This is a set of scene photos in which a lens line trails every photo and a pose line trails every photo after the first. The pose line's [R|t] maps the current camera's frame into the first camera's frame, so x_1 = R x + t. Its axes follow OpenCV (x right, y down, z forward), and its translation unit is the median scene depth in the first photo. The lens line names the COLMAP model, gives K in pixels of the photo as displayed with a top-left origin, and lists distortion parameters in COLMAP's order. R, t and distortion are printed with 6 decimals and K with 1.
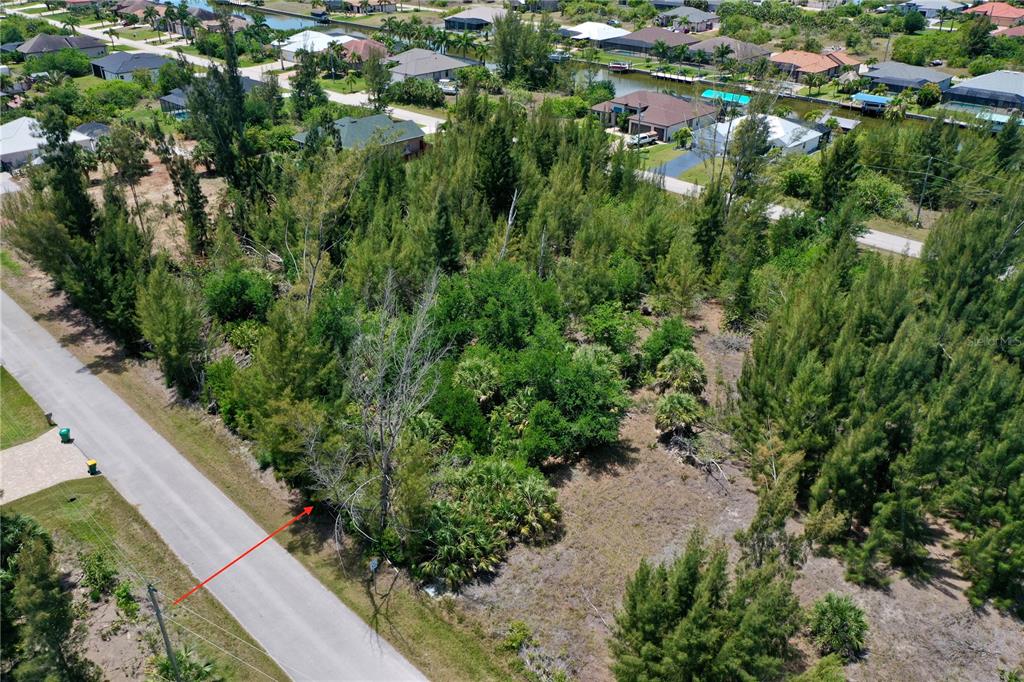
lens RADIAL K [[796.1, 0, 512.0], [0, 796.1, 341.0], [0, 0, 1]] dist [-0.004717, -0.002957]
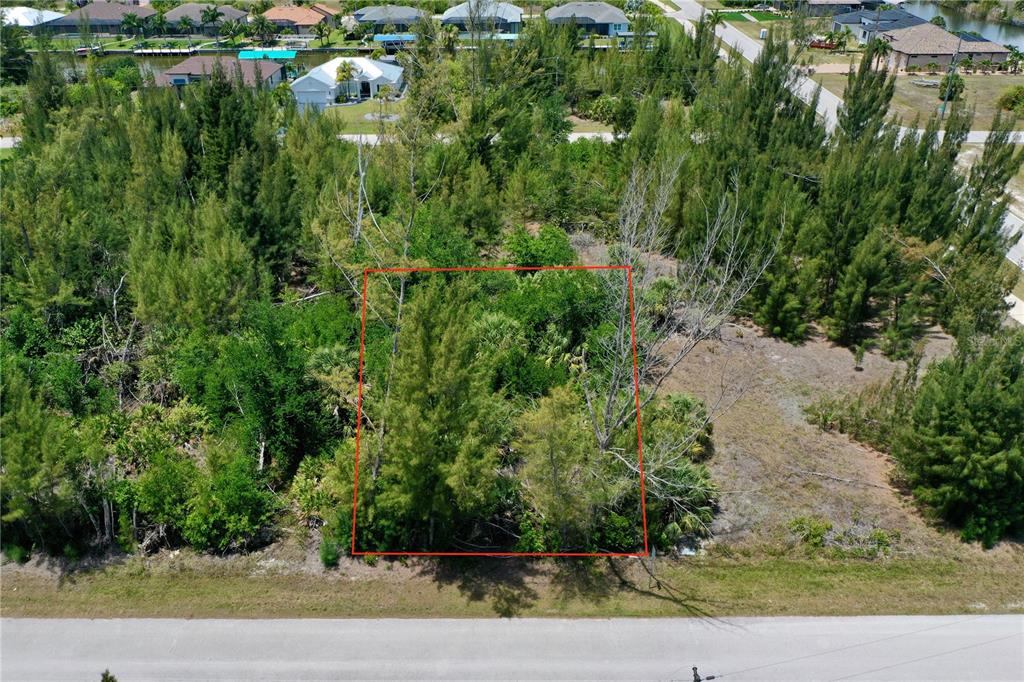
lens RADIAL K [[796.1, 0, 512.0], [0, 796.1, 341.0], [0, 0, 1]] dist [-0.004717, -0.002957]
pose [[0.720477, -0.351650, 0.597708, -0.567980], [0.343290, 0.929738, 0.133191, -0.058965], [-0.602548, 0.109227, 0.790573, 0.363123]]
